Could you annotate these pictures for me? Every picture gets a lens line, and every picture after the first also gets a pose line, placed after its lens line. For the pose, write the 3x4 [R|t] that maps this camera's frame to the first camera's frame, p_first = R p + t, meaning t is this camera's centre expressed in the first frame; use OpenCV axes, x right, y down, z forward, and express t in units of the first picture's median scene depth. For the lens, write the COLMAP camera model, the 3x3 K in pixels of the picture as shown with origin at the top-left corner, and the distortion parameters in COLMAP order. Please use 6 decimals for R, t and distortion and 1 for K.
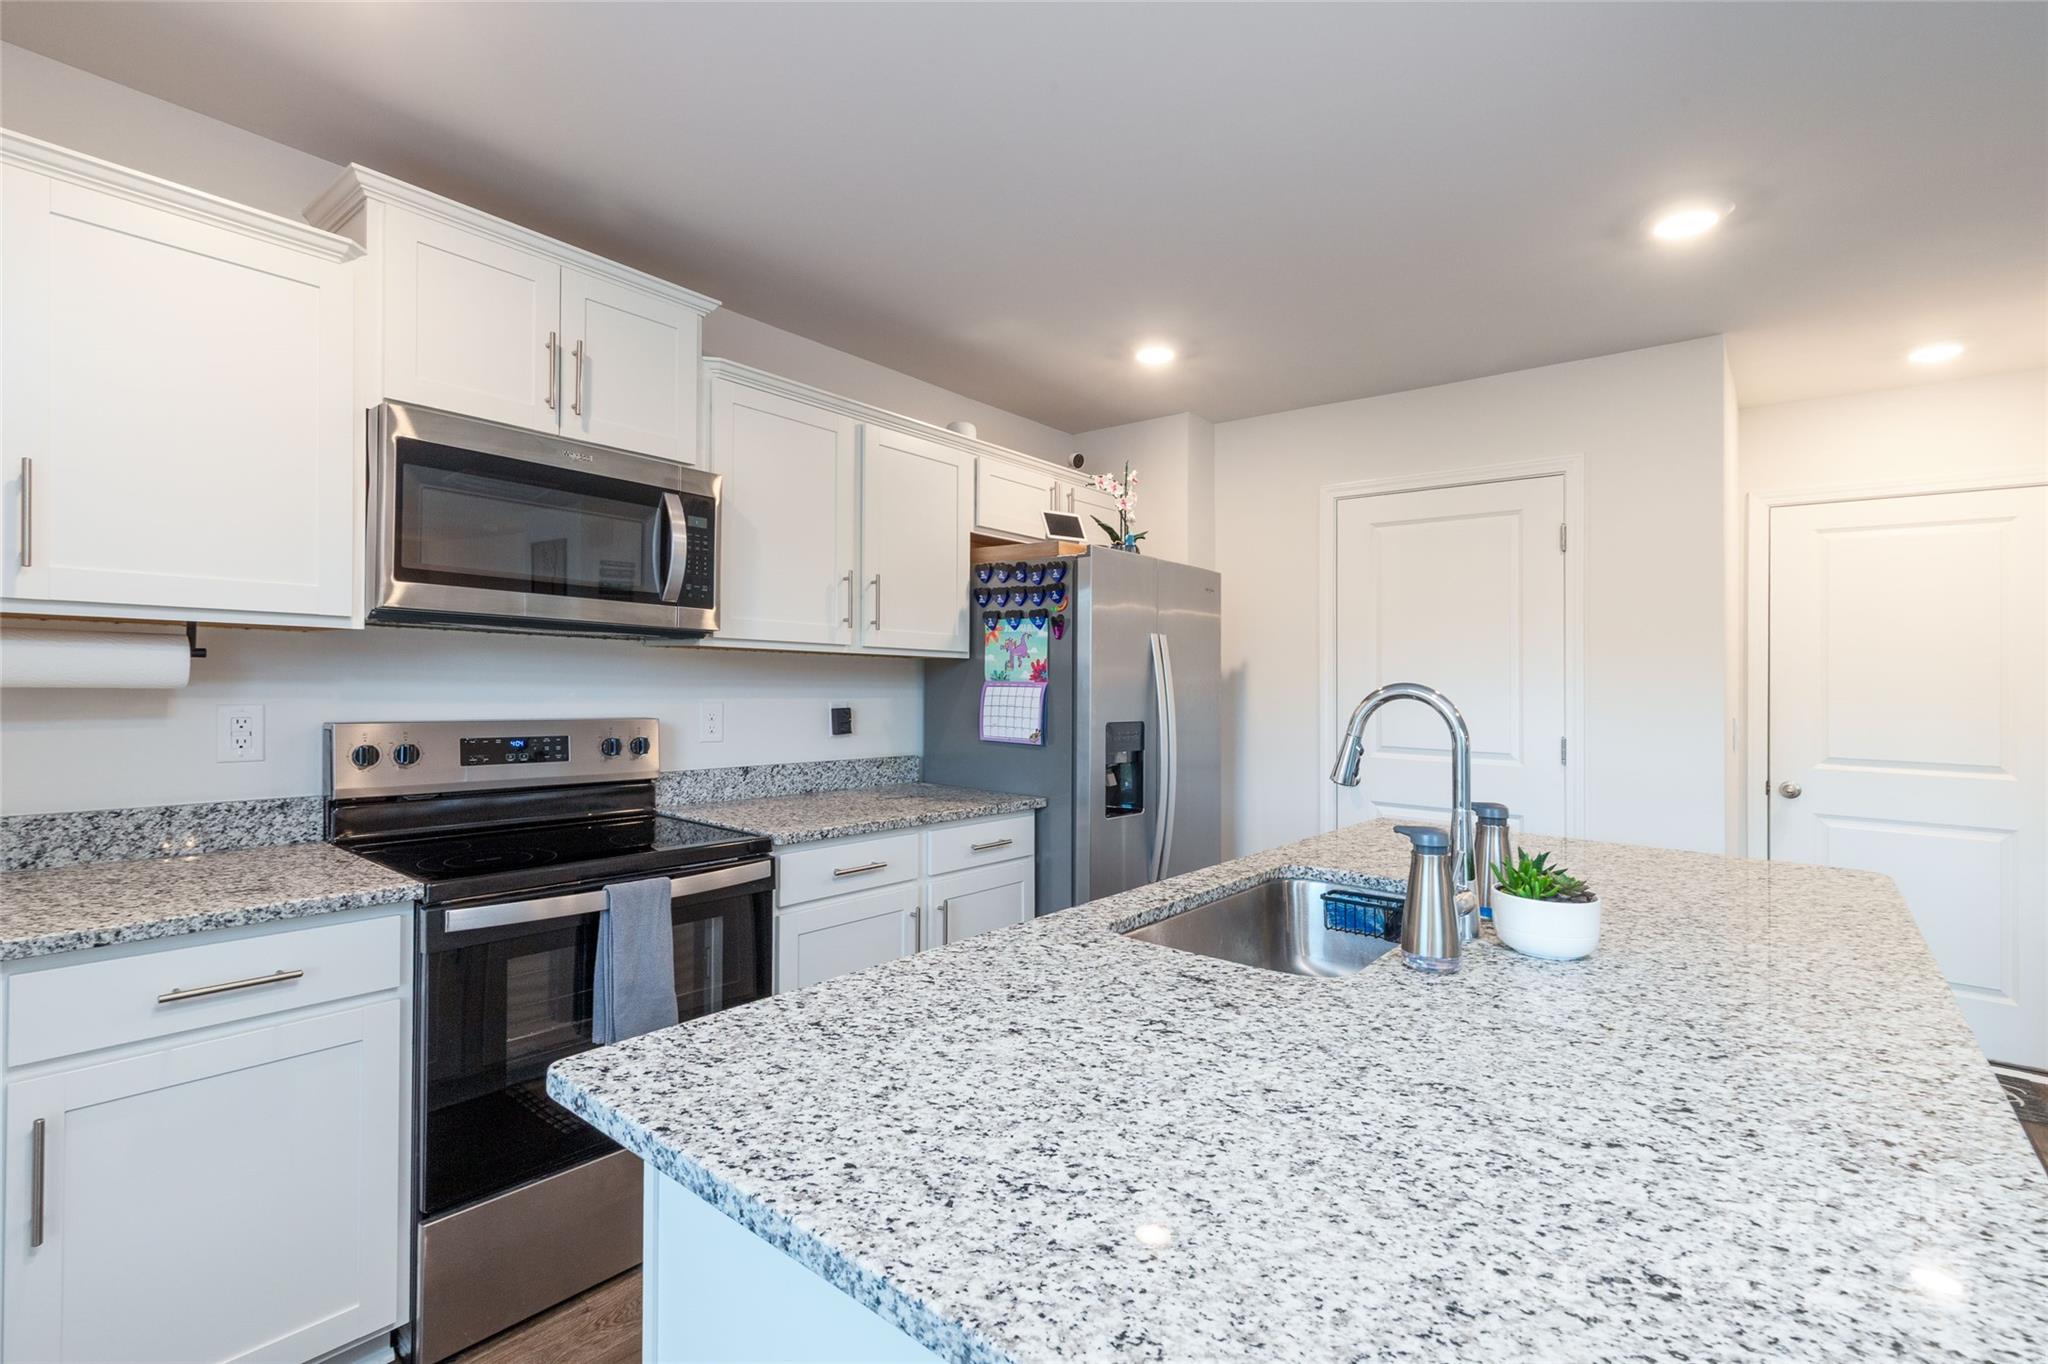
lens RADIAL K [[963.4, 0, 1024.0], [0, 963.4, 682.0], [0, 0, 1]] dist [0.016369, -0.000185]
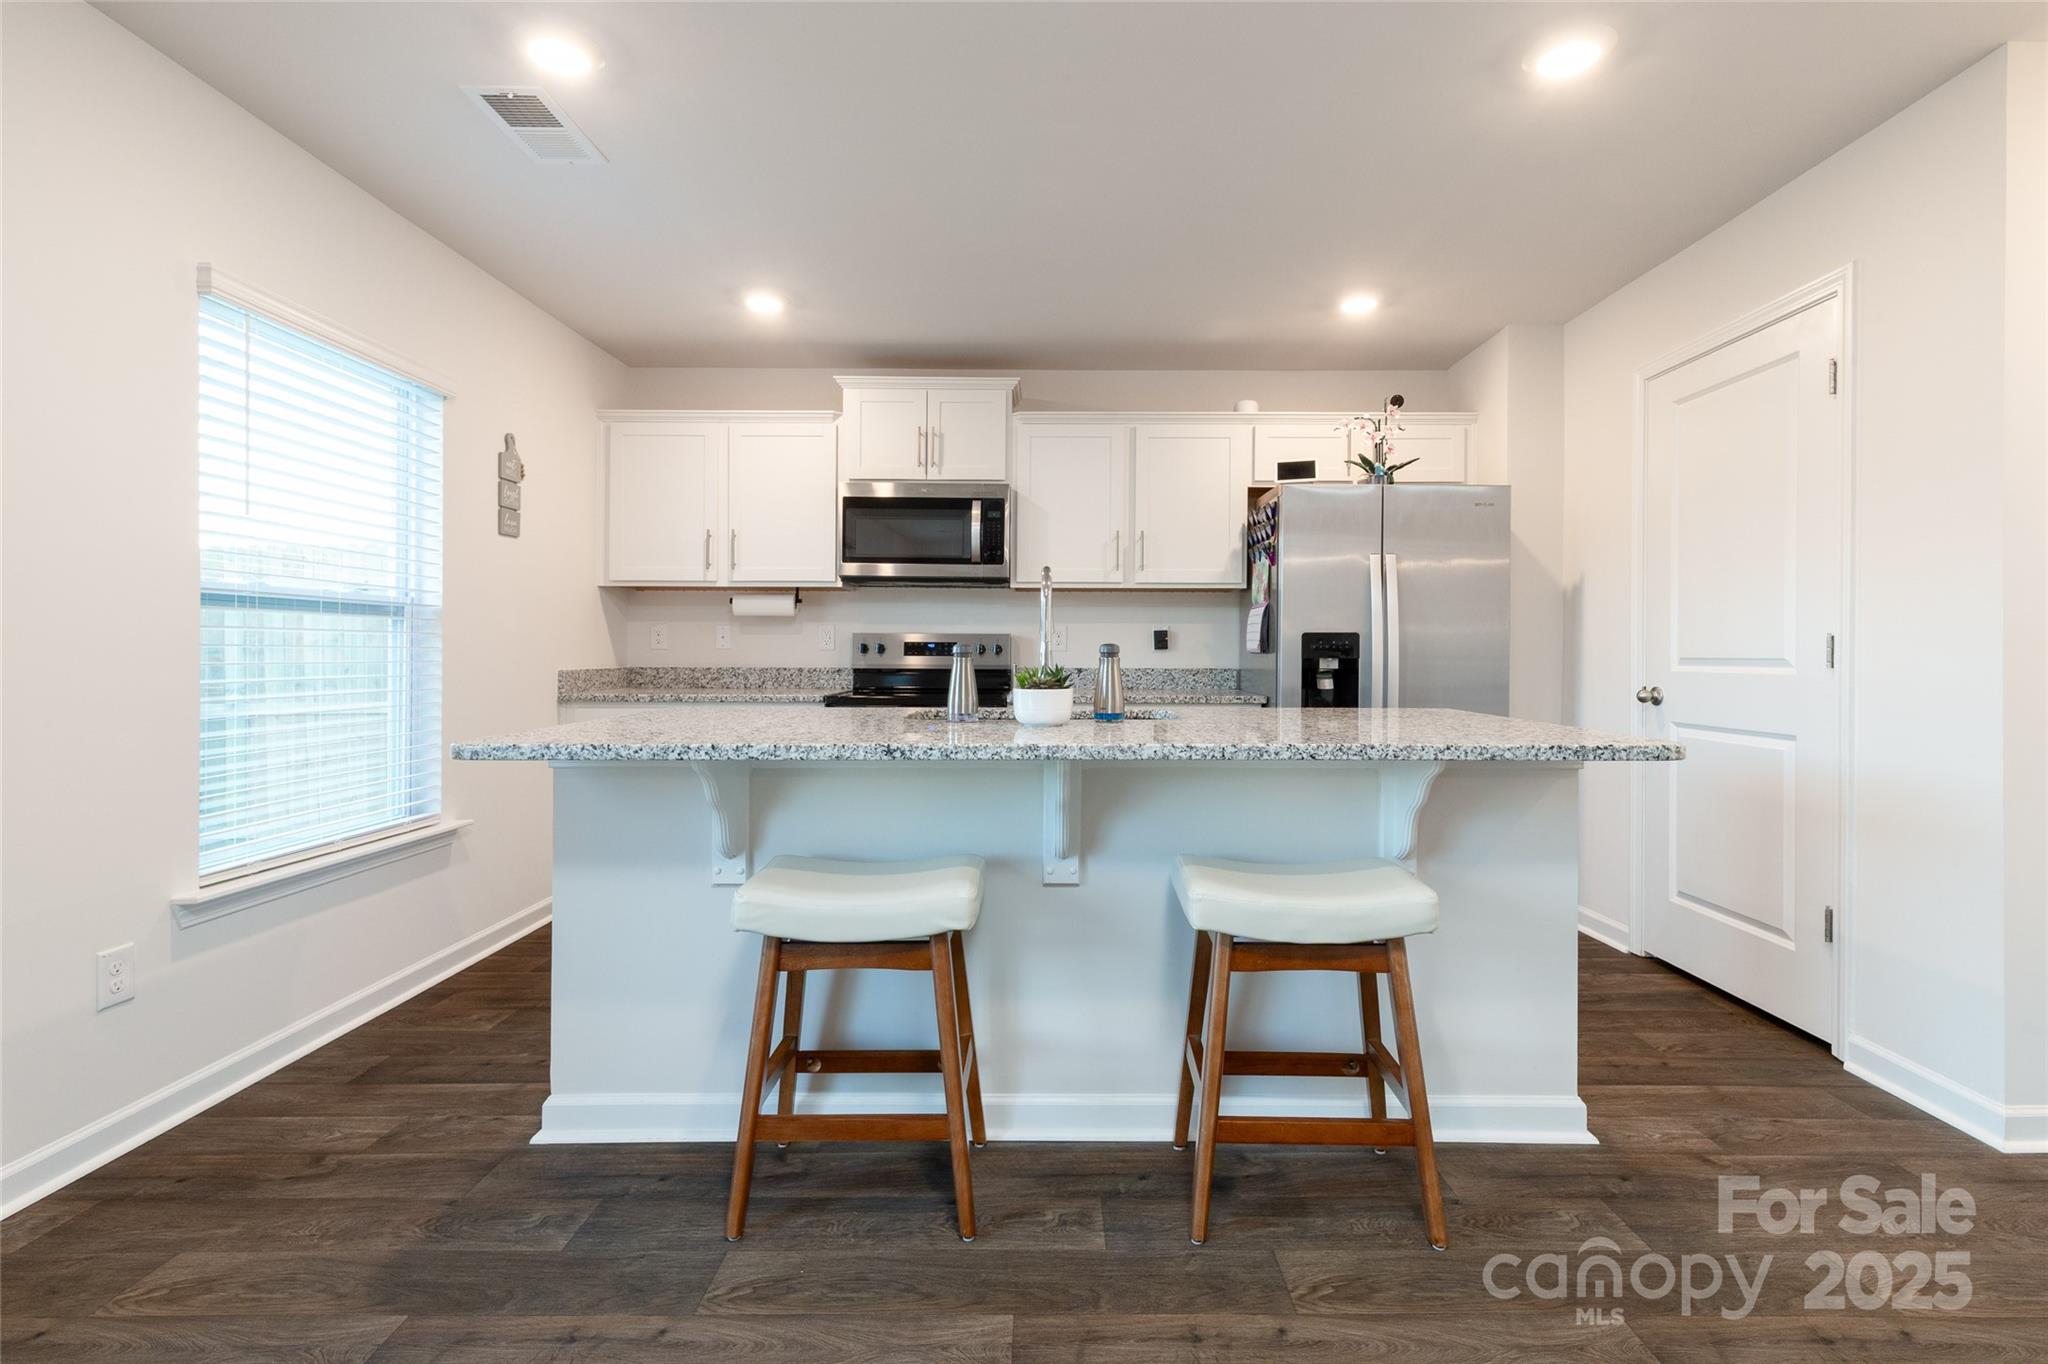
lens RADIAL K [[960.0, 0, 1024.0], [0, 960.0, 682.0], [0, 0, 1]] dist [-0.001106, -0.000215]
pose [[0.603668, 0.005209, -0.797219, 1.043088], [0.006454, 0.999914, 0.011420, 0.110694], [0.797210, -0.012040, 0.603582, 0.016078]]
